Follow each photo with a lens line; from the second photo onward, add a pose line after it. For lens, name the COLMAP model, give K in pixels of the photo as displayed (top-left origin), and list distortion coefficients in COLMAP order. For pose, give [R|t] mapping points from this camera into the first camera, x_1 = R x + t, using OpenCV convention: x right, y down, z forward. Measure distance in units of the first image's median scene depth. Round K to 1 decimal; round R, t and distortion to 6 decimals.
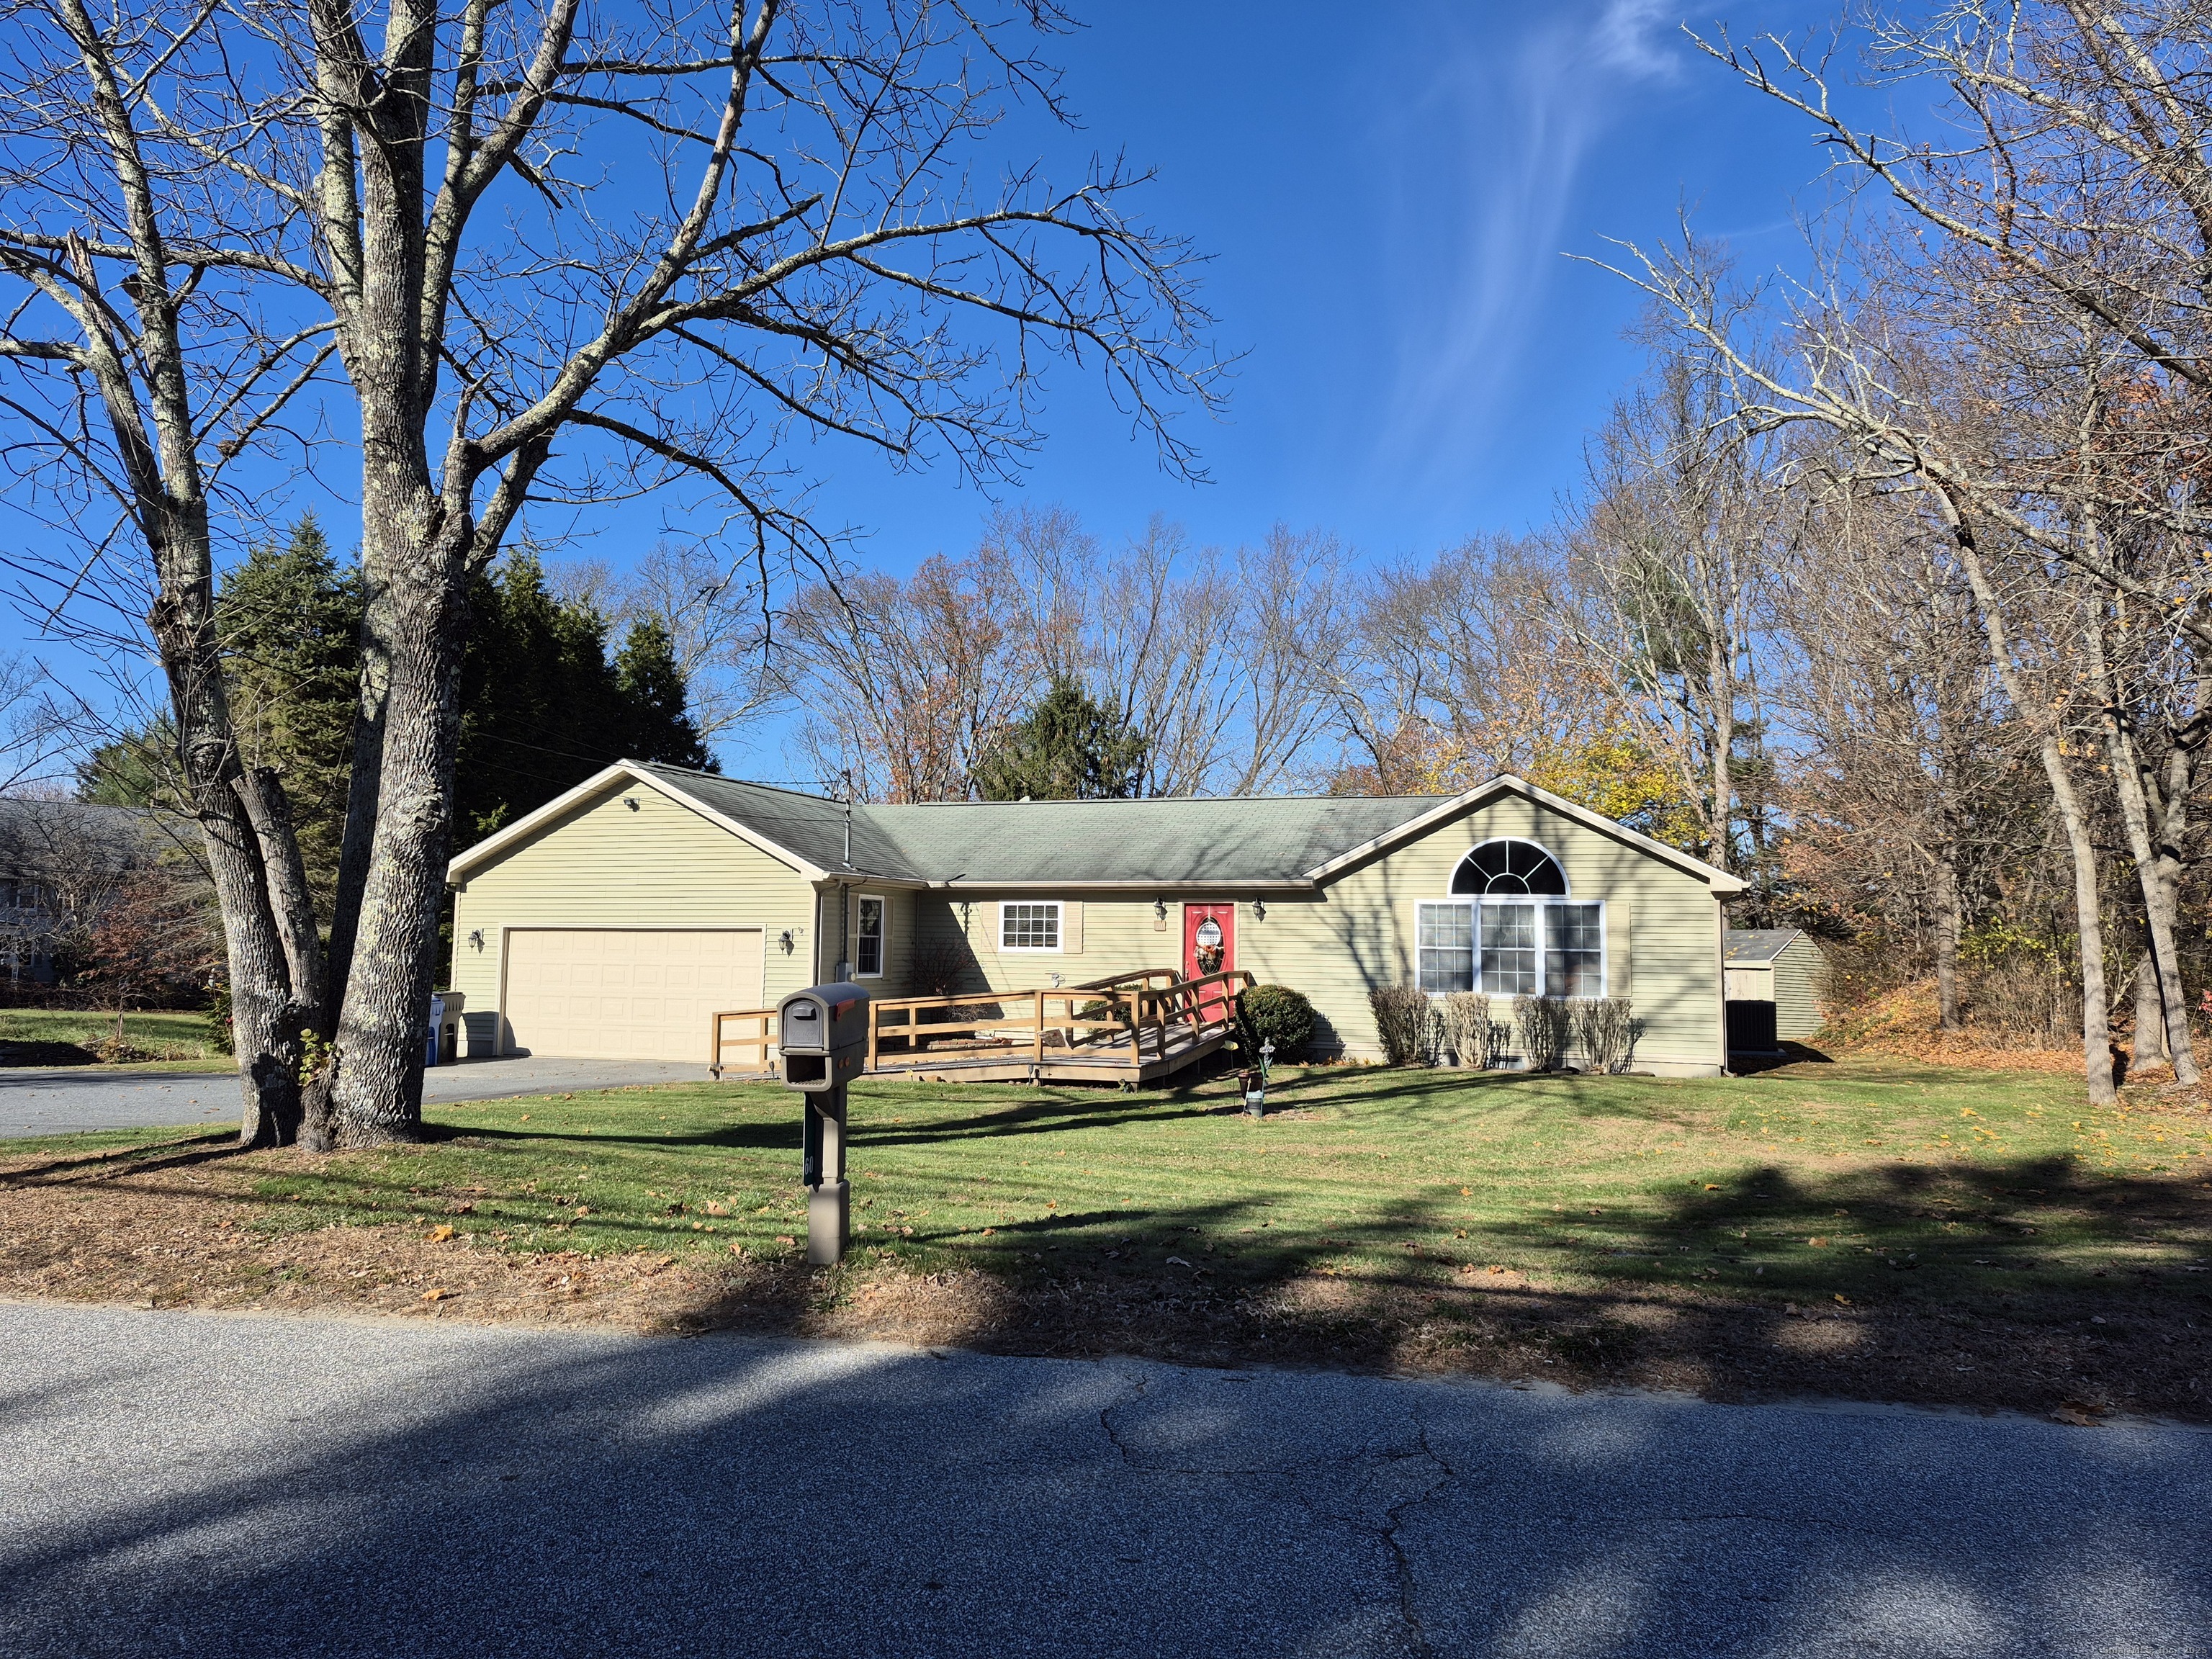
lens RADIAL K [[1515.4, 0, 1146.7], [0, 1515.4, 829.6], [0, 0, 1]] dist [0.048834, -0.036226]
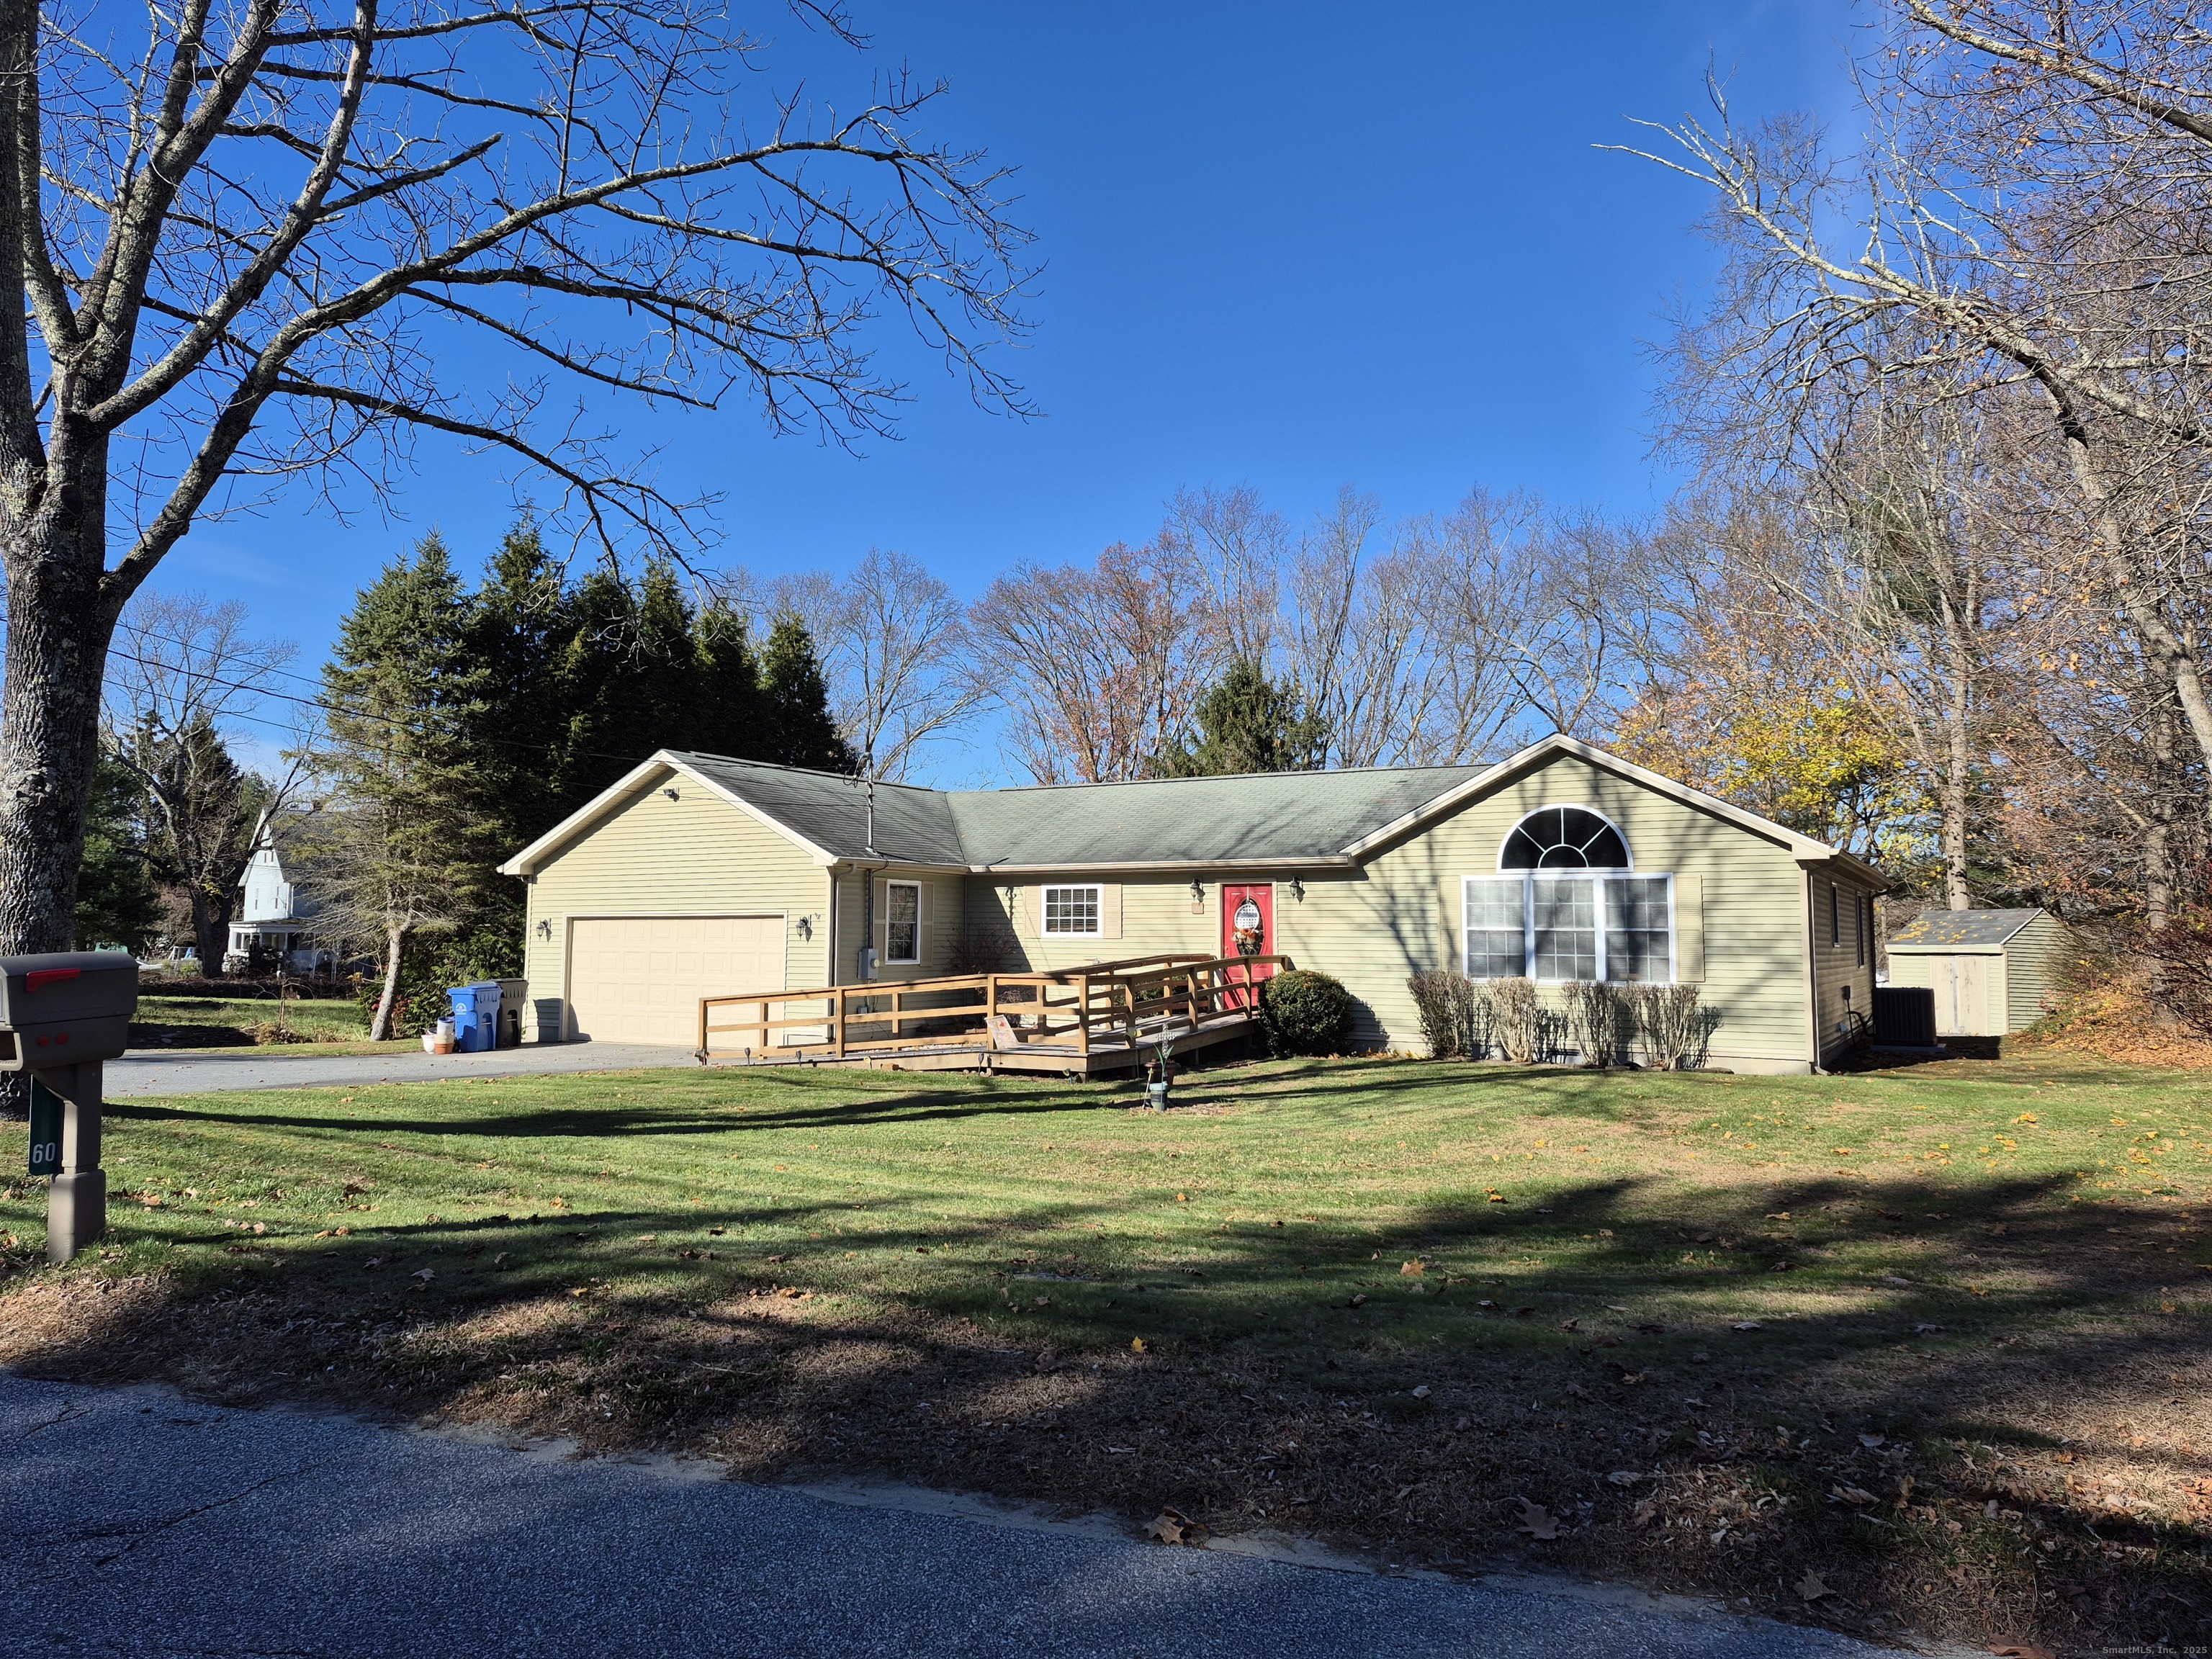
lens RADIAL K [[1515.4, 0, 1151.2], [0, 1515.4, 816.1], [0, 0, 1]] dist [0.048834, -0.036226]
pose [[0.978082, -0.024259, -0.206800, 0.186375], [0.023135, 0.999702, -0.007853, 0.013481], [0.206929, 0.002897, 0.978352, 0.073877]]
